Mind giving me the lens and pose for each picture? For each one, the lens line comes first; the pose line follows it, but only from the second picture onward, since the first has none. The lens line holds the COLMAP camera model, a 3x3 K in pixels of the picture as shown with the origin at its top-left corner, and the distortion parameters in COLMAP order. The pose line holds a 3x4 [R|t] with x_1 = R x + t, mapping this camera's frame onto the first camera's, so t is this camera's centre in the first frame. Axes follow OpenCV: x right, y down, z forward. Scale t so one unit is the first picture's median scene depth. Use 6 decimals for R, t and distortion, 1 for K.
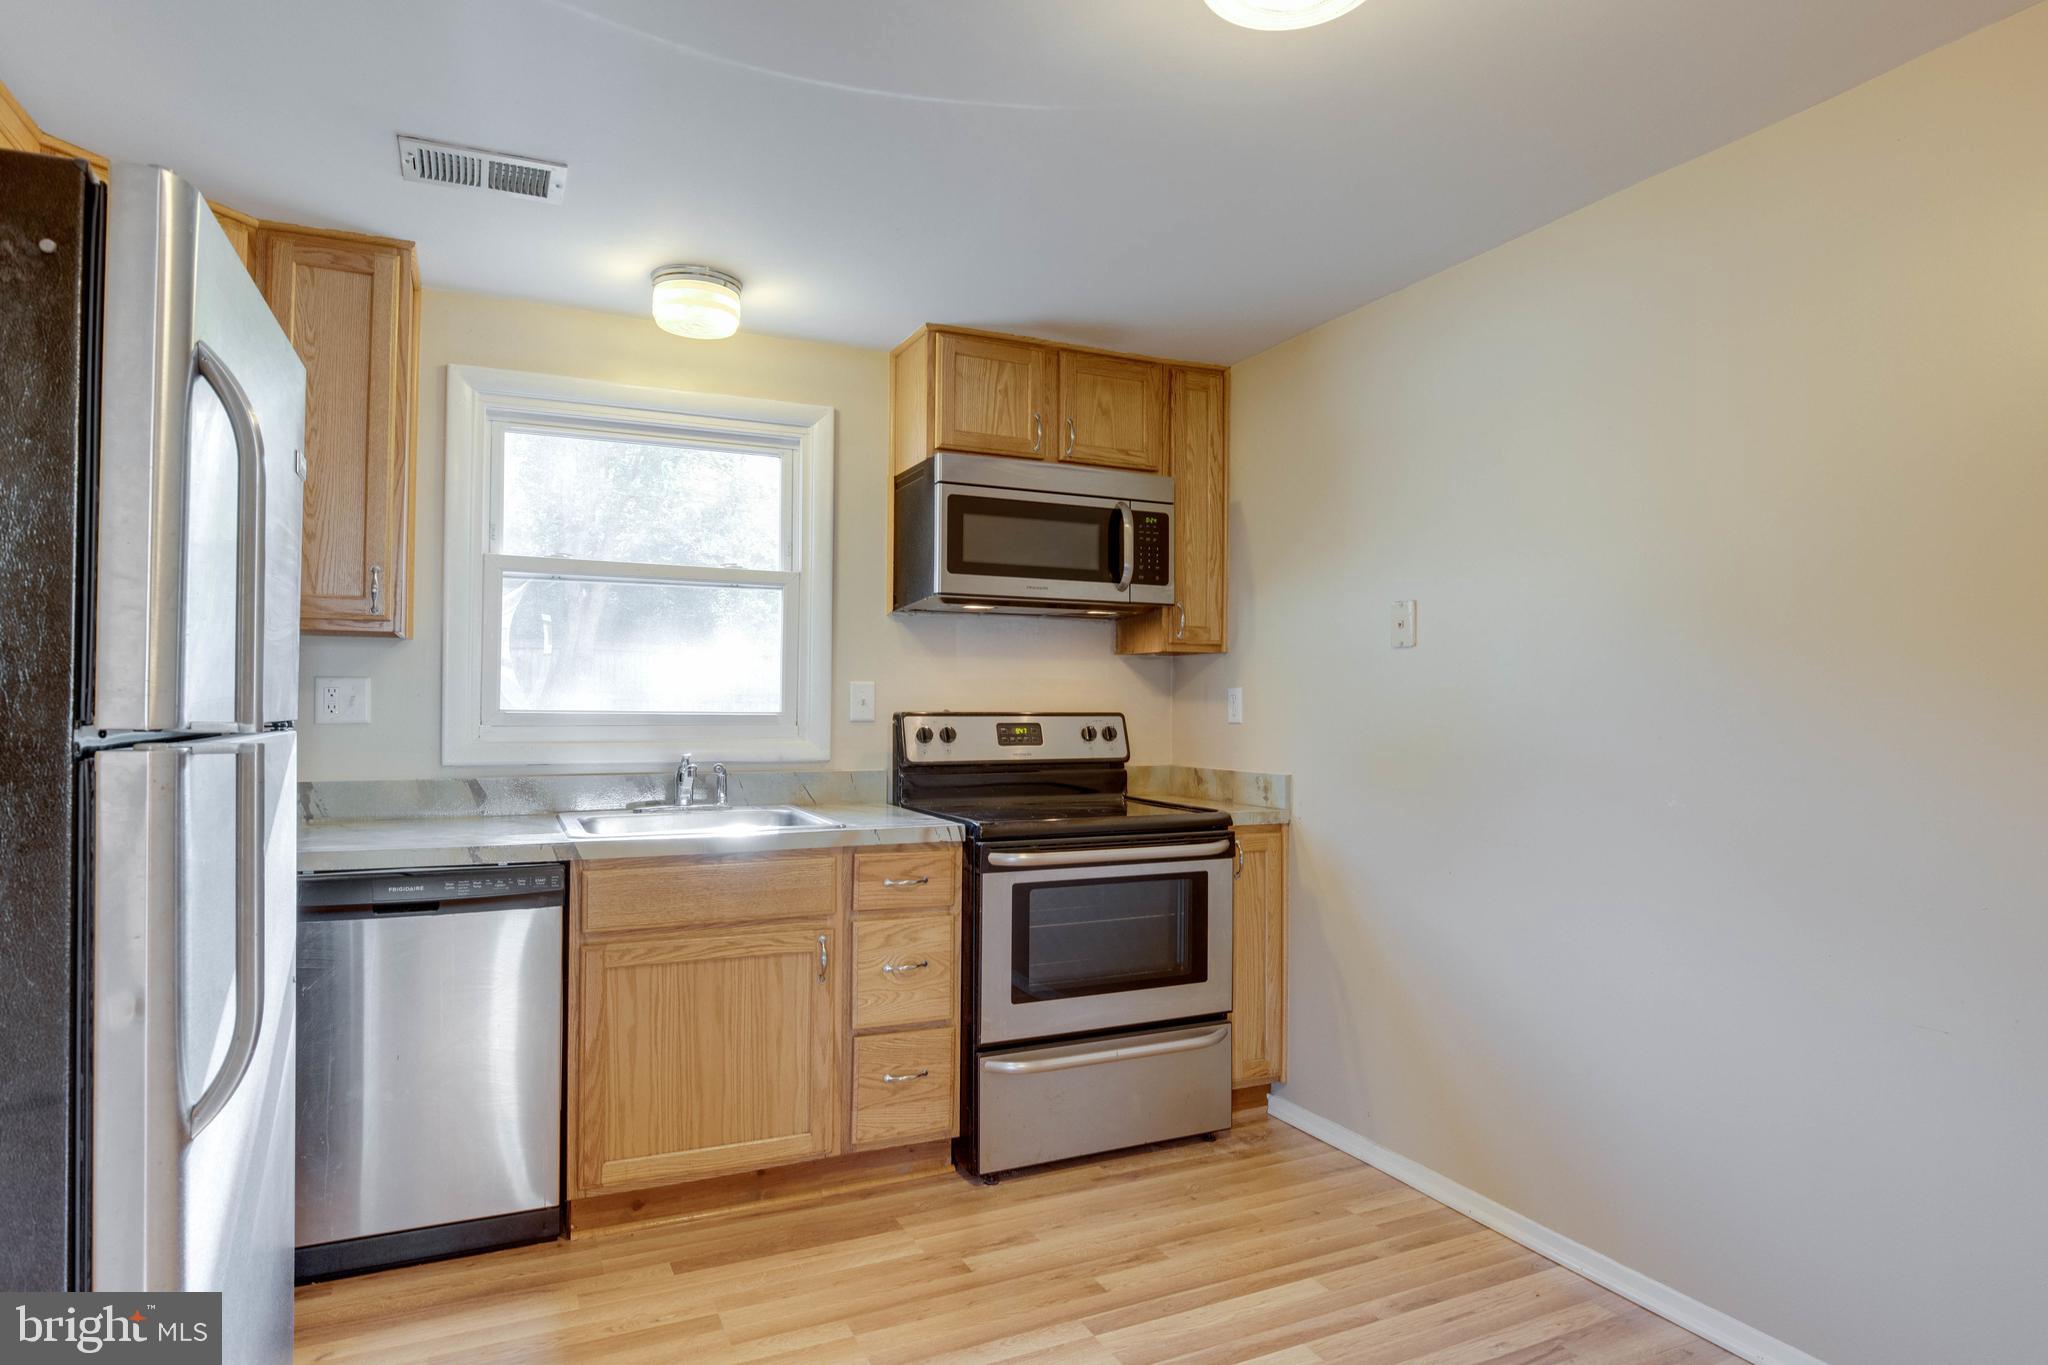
lens RADIAL K [[1170.5, 0, 1040.0], [0, 1170.5, 663.4], [0, 0, 1]] dist [-0.008836, -0.003236]
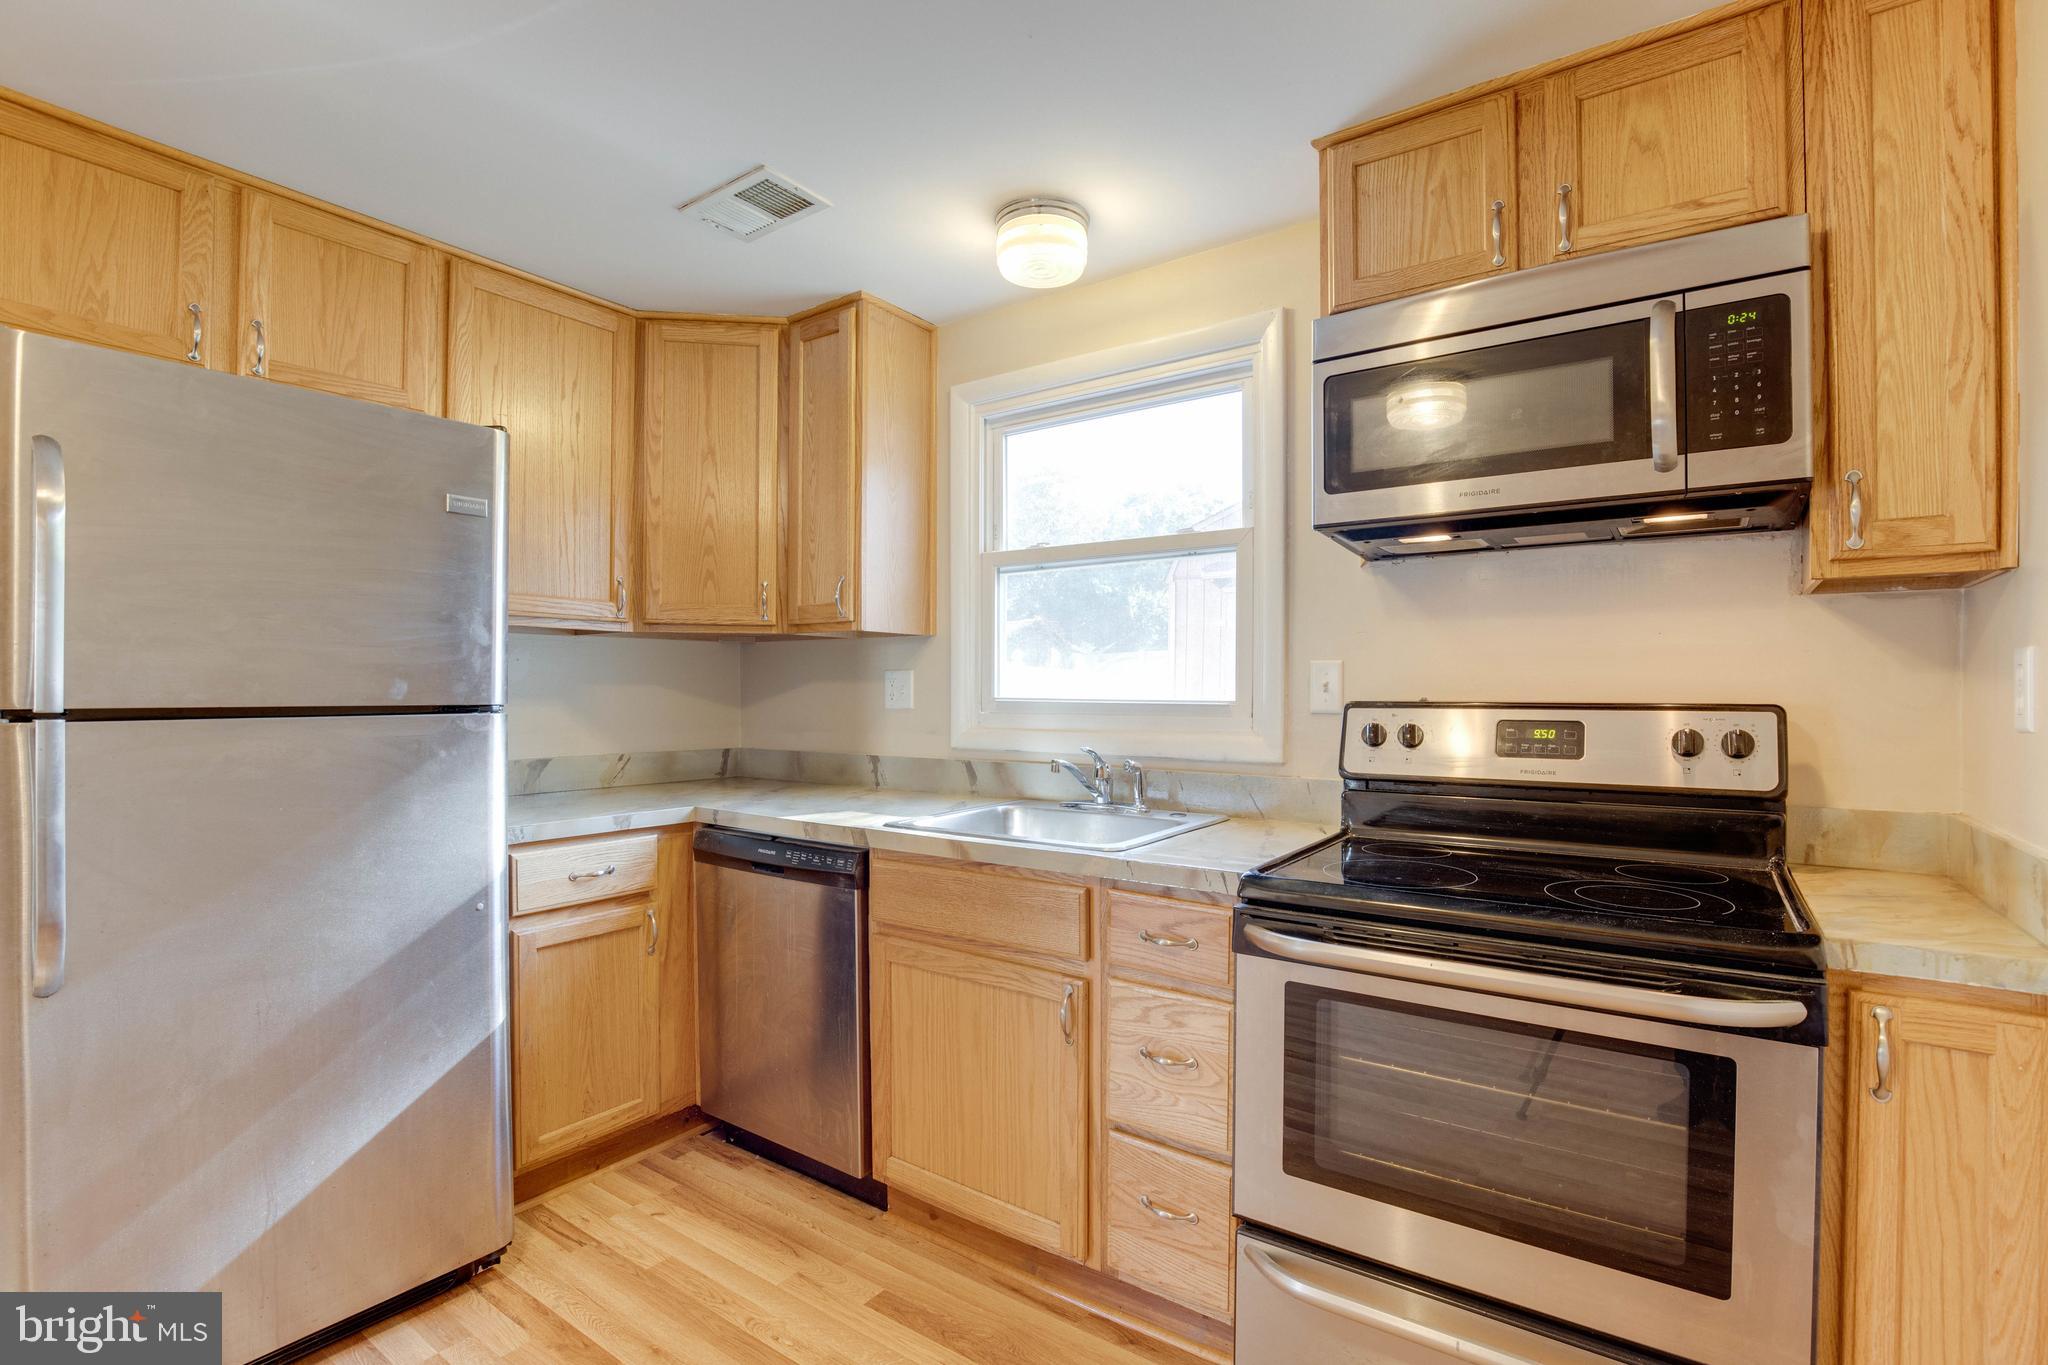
lens RADIAL K [[991.4, 0, 1029.7], [0, 991.4, 678.5], [0, 0, 1]] dist [-0.028871, 0.002516]
pose [[0.474893, -0.015145, -0.879913, 0.344132], [0.032882, 0.999459, 0.000544, 0.022507], [0.879429, -0.029192, 0.475134, 0.589265]]
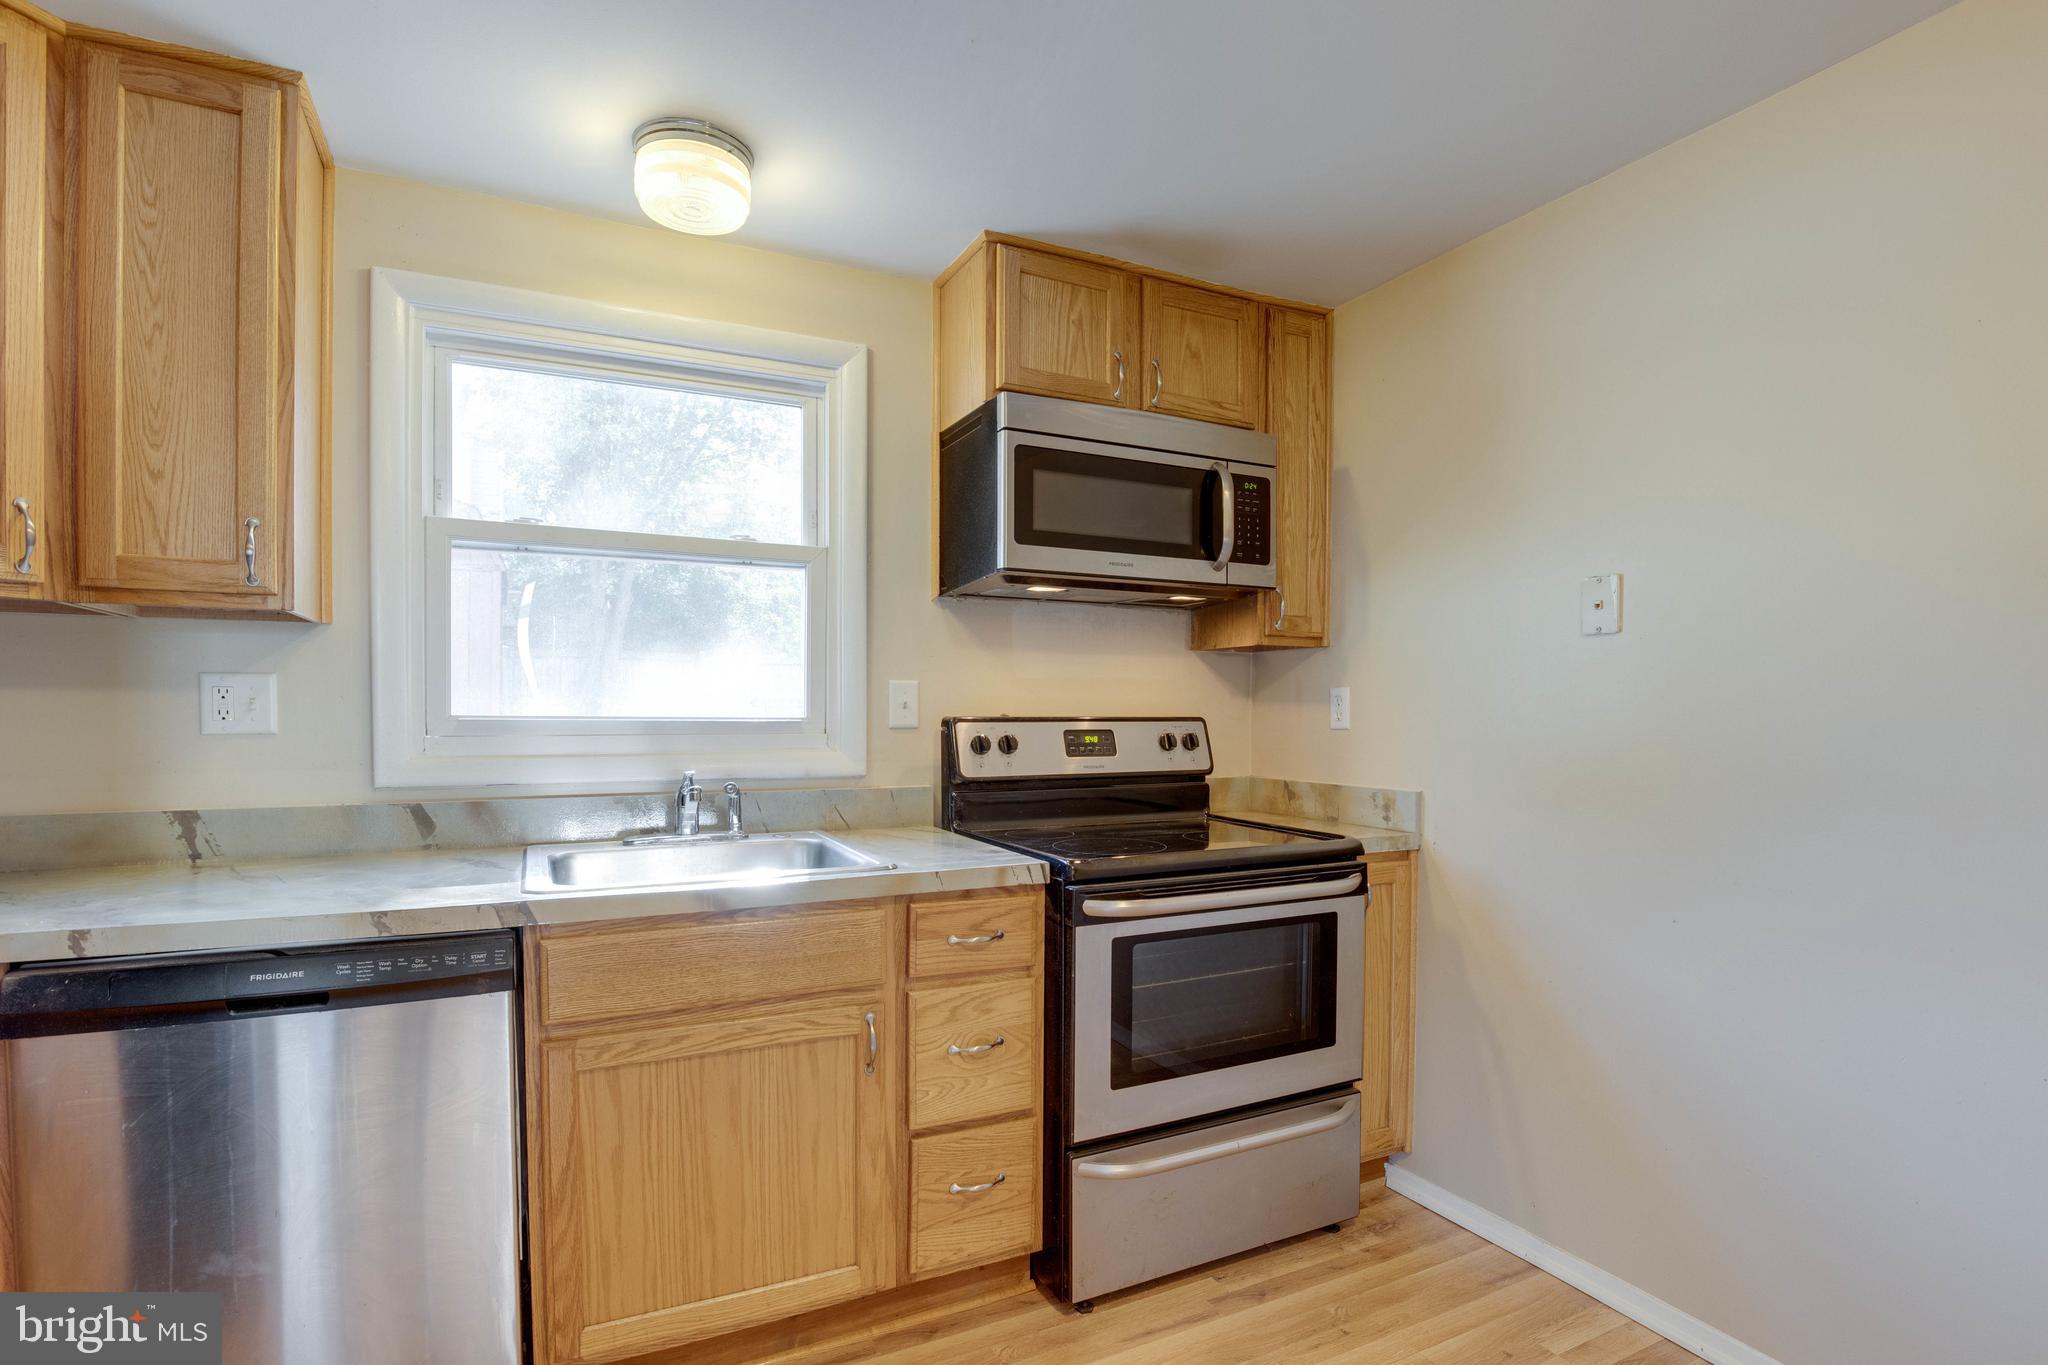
lens RADIAL K [[991.4, 0, 1030.6], [0, 991.4, 721.7], [0, 0, 1]] dist [-0.028871, 0.002516]
pose [[0.999782, -0.001974, 0.020797, -0.083870], [0.000968, 0.998833, 0.048288, 0.011958], [-0.020868, -0.048257, 0.998617, 0.324751]]
